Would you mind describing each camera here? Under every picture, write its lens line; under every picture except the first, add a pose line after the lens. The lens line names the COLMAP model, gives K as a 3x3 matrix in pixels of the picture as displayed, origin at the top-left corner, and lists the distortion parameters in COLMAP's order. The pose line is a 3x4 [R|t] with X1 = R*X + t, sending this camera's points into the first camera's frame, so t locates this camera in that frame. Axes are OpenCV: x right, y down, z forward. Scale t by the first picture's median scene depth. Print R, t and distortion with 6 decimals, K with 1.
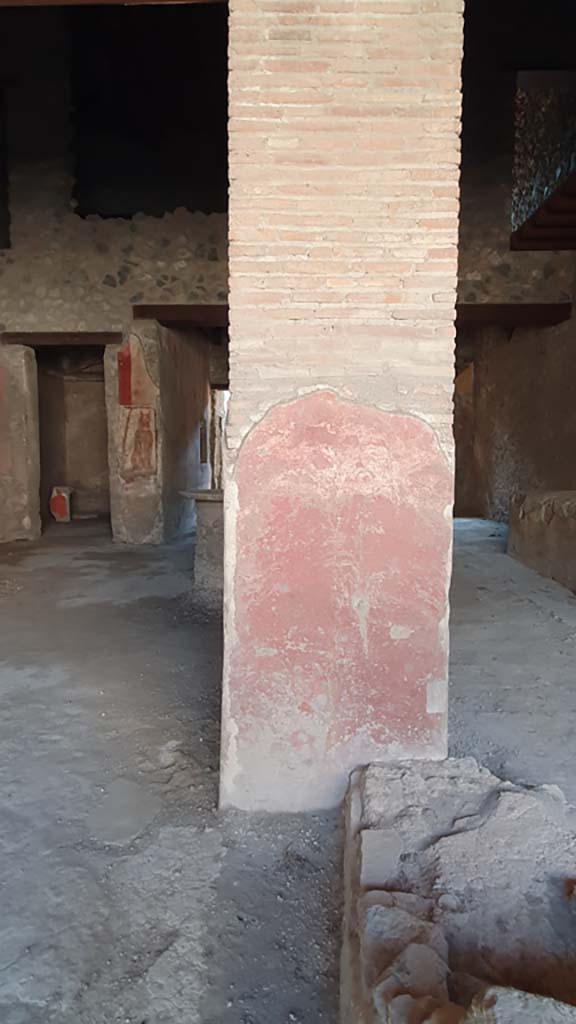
lens RADIAL K [[647.2, 0, 283.0], [0, 647.2, 518.2], [0, 0, 1]] dist [-0.000435, 0.001857]
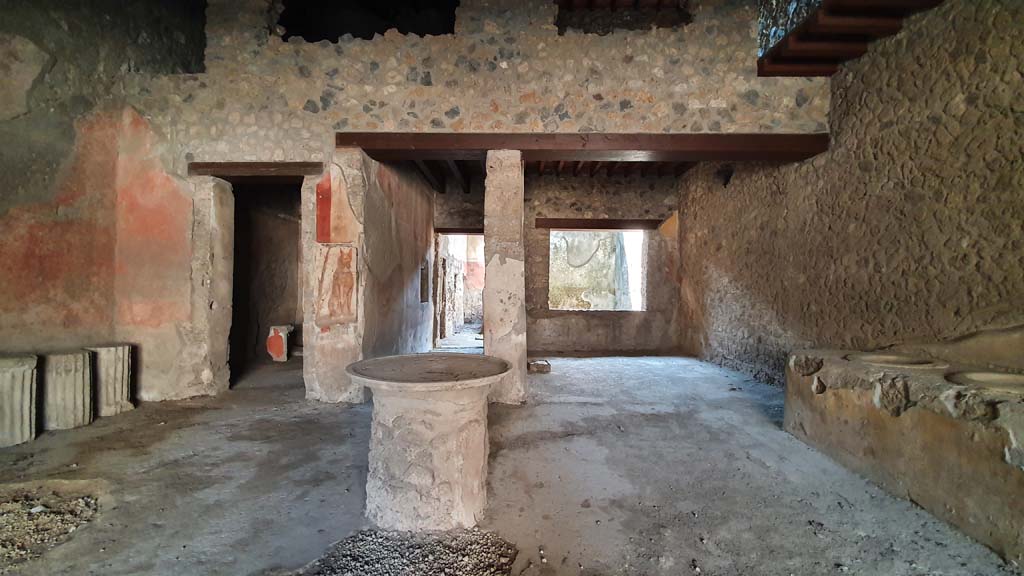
lens RADIAL K [[407.2, 0, 510.6], [0, 407.2, 286.3], [0, 0, 1]] dist [-0.027756, -0.002765]
pose [[0.999577, 0.006520, 0.028347, -0.004911], [-0.003855, 0.995652, -0.093075, -0.066366], [-0.028831, 0.092926, 0.995256, 0.455850]]
